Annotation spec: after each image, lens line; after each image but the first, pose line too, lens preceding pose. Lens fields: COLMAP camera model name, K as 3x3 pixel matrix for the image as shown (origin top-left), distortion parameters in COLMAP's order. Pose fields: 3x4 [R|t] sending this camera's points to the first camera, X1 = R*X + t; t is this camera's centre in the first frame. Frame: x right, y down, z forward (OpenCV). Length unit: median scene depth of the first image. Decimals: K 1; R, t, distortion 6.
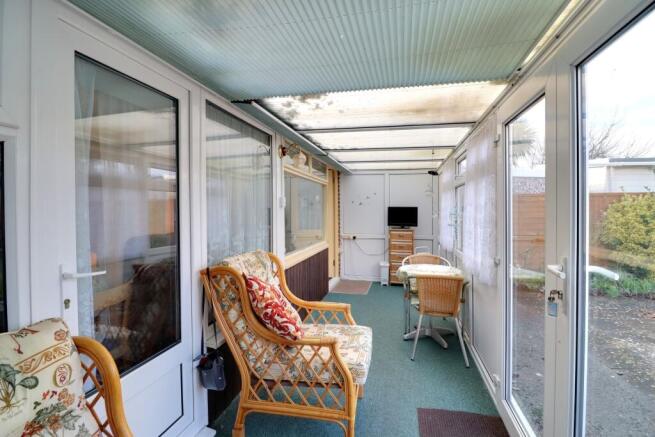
lens RADIAL K [[311.1, 0, 330.9], [0, 311.1, 215.7], [0, 0, 1]] dist [-0.033627, -0.001721]
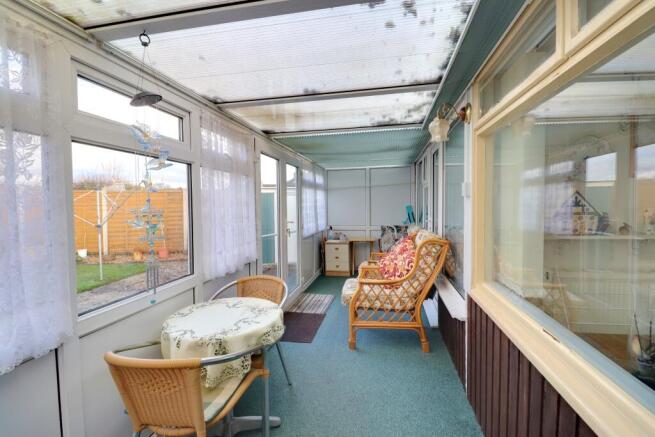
lens RADIAL K [[311.1, 0, 328.4], [0, 311.1, 218.3], [0, 0, 1]] dist [-0.033627, -0.001721]
pose [[-0.998695, 0.015899, -0.048530, 0.225361], [0.013732, 0.998908, 0.044663, -0.013131], [0.049187, 0.043938, -0.997823, 2.084431]]
